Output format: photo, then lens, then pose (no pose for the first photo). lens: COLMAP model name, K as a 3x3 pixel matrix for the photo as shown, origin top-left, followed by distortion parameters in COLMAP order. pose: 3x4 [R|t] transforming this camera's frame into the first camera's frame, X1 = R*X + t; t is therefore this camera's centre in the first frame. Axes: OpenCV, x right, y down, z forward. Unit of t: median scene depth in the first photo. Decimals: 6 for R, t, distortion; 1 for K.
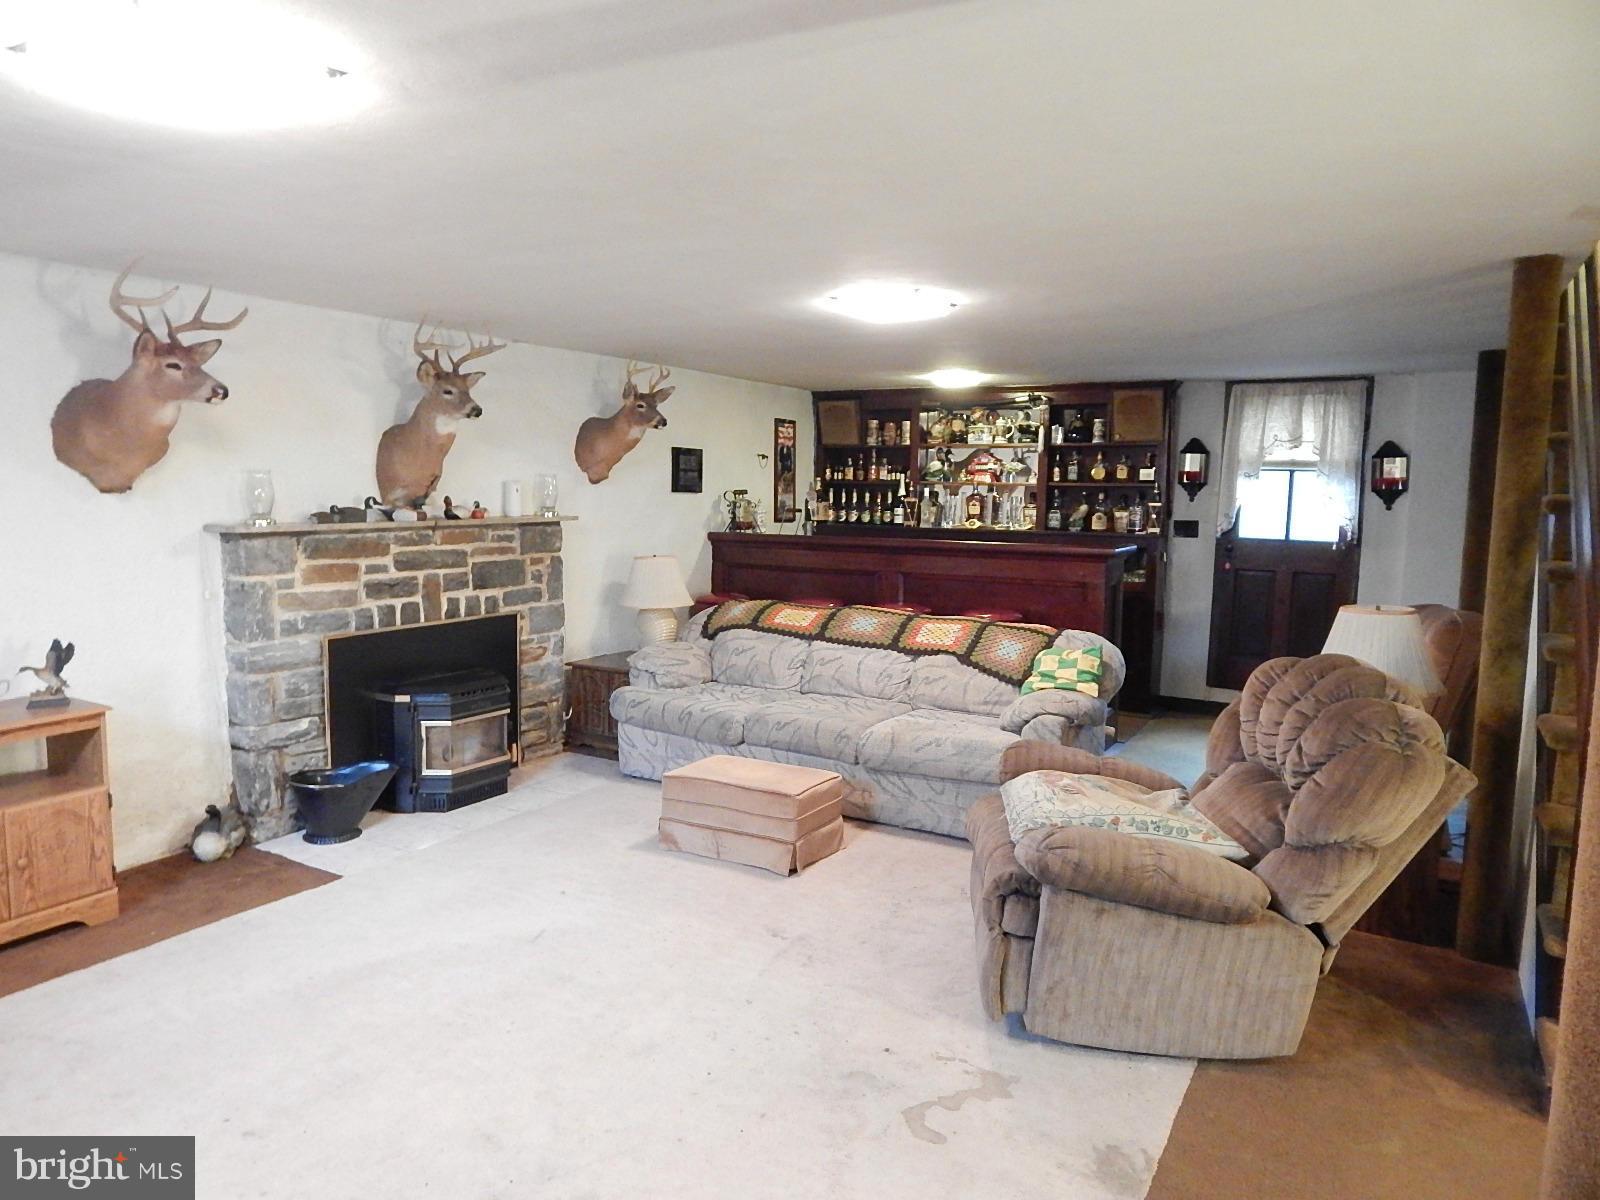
lens RADIAL K [[1071.1, 0, 790.4], [0, 1071.1, 599.2], [0, 0, 1]] dist [0.007218, 0.001065]
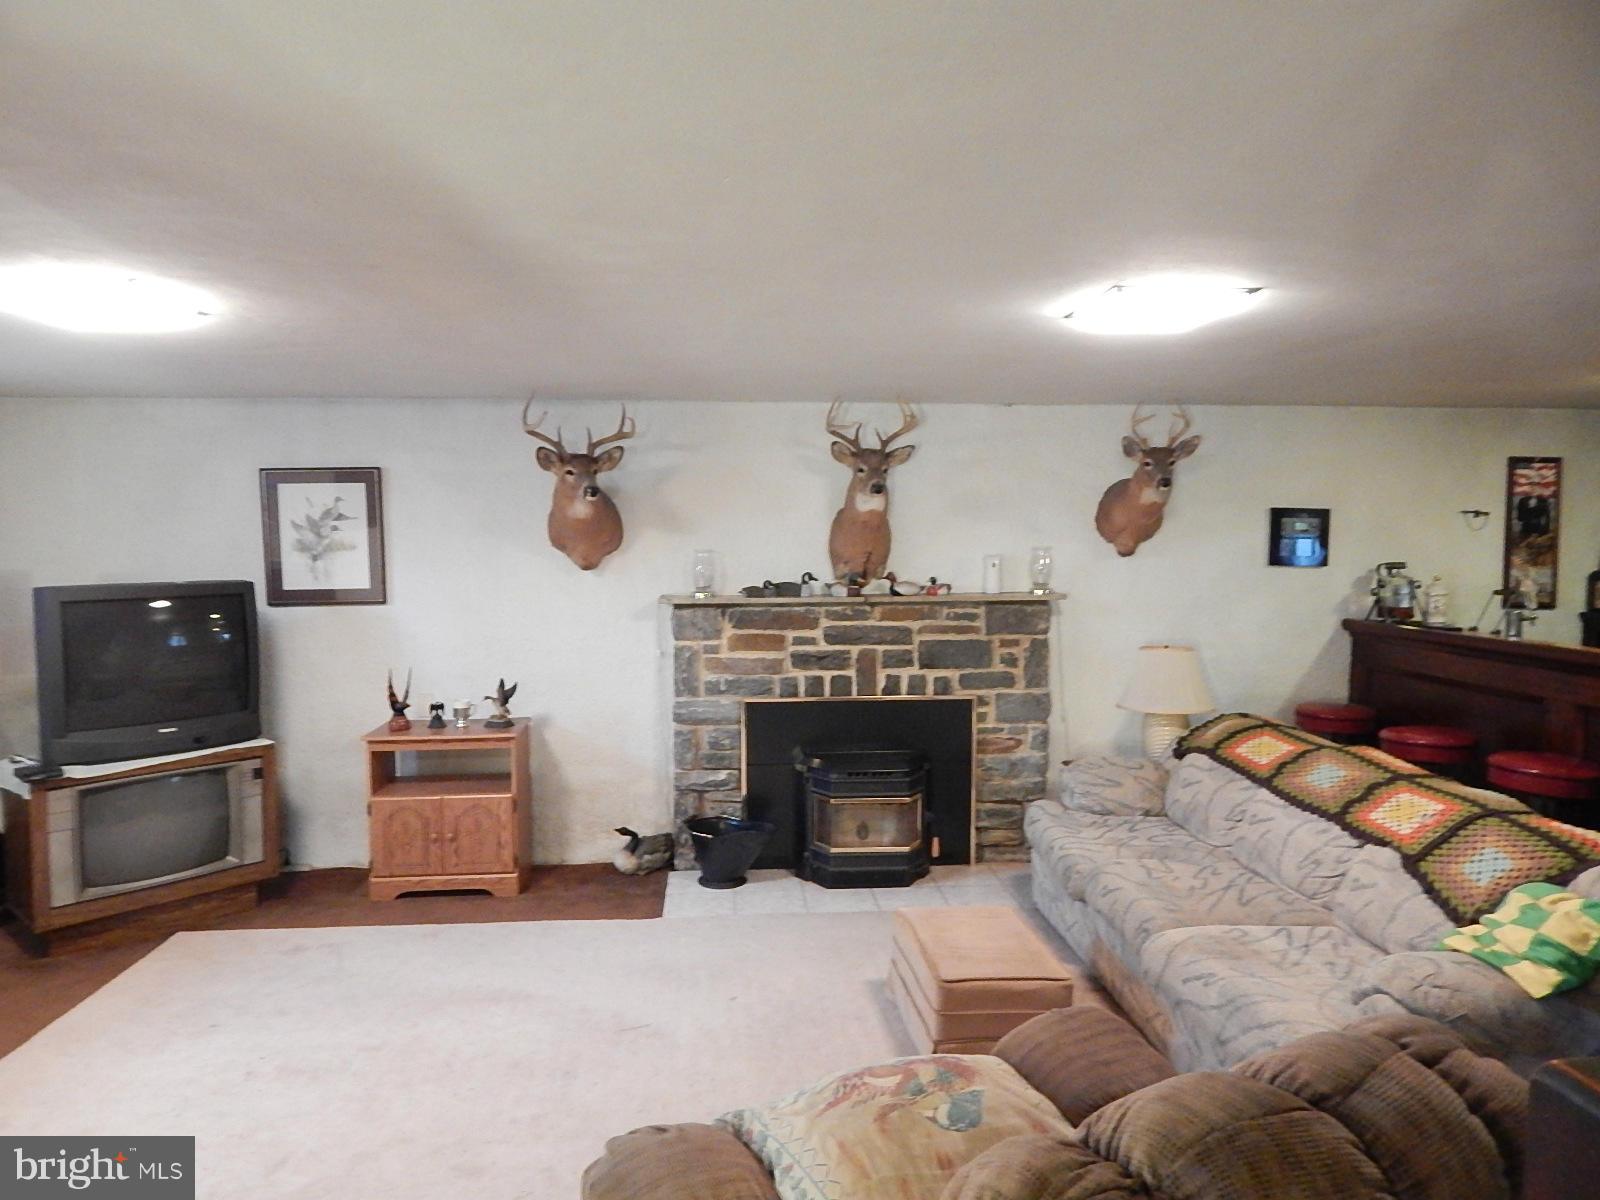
lens RADIAL K [[1064.1, 0, 800.0], [0, 1064.1, 600.0], [0, 0, 1]] dist [0.004083, -0.002121]
pose [[0.565286, 0.039966, -0.823926, 0.458690], [-0.078124, 0.996930, -0.005242, -0.060751], [0.821187, 0.067331, 0.566673, 0.388213]]
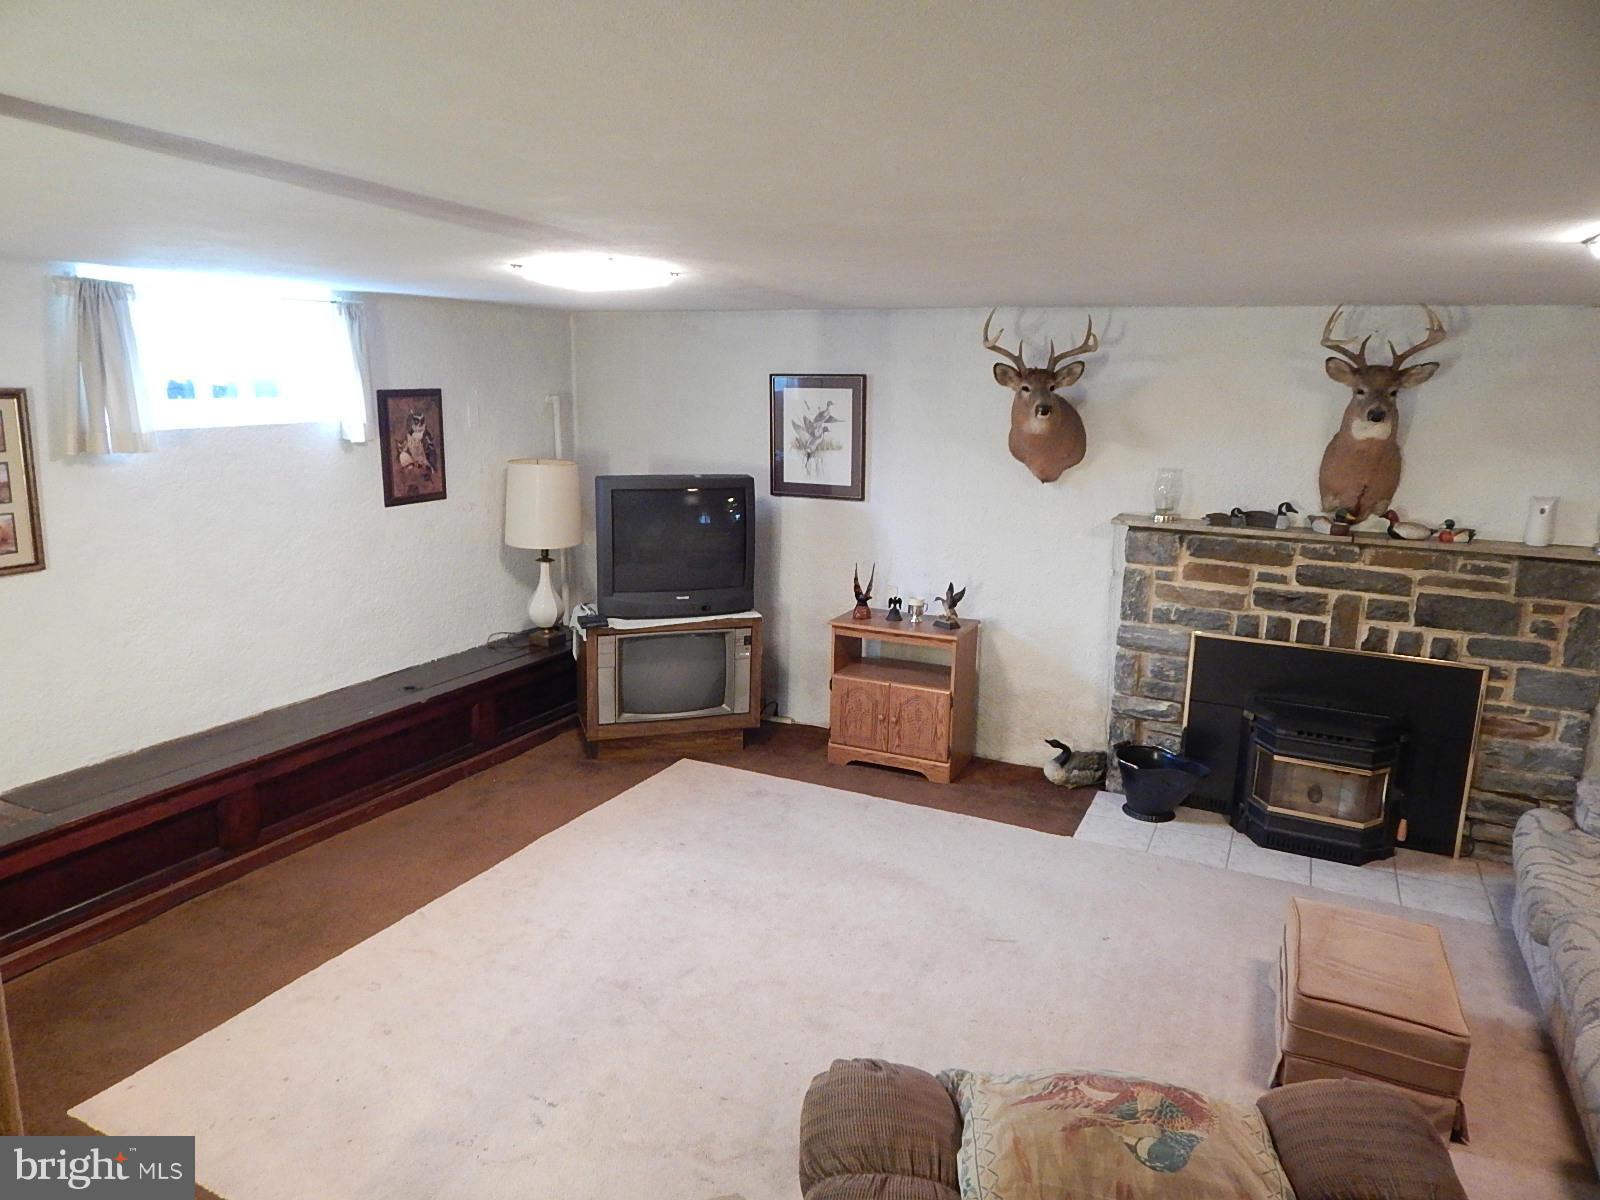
lens RADIAL K [[1071.1, 0, 790.4], [0, 1071.1, 599.2], [0, 0, 1]] dist [0.007218, 0.001065]
pose [[0.064231, 0.194168, -0.978863, 0.510666], [-0.124728, 0.974759, 0.185169, -0.129499], [0.990110, 0.110198, 0.086828, 0.478580]]
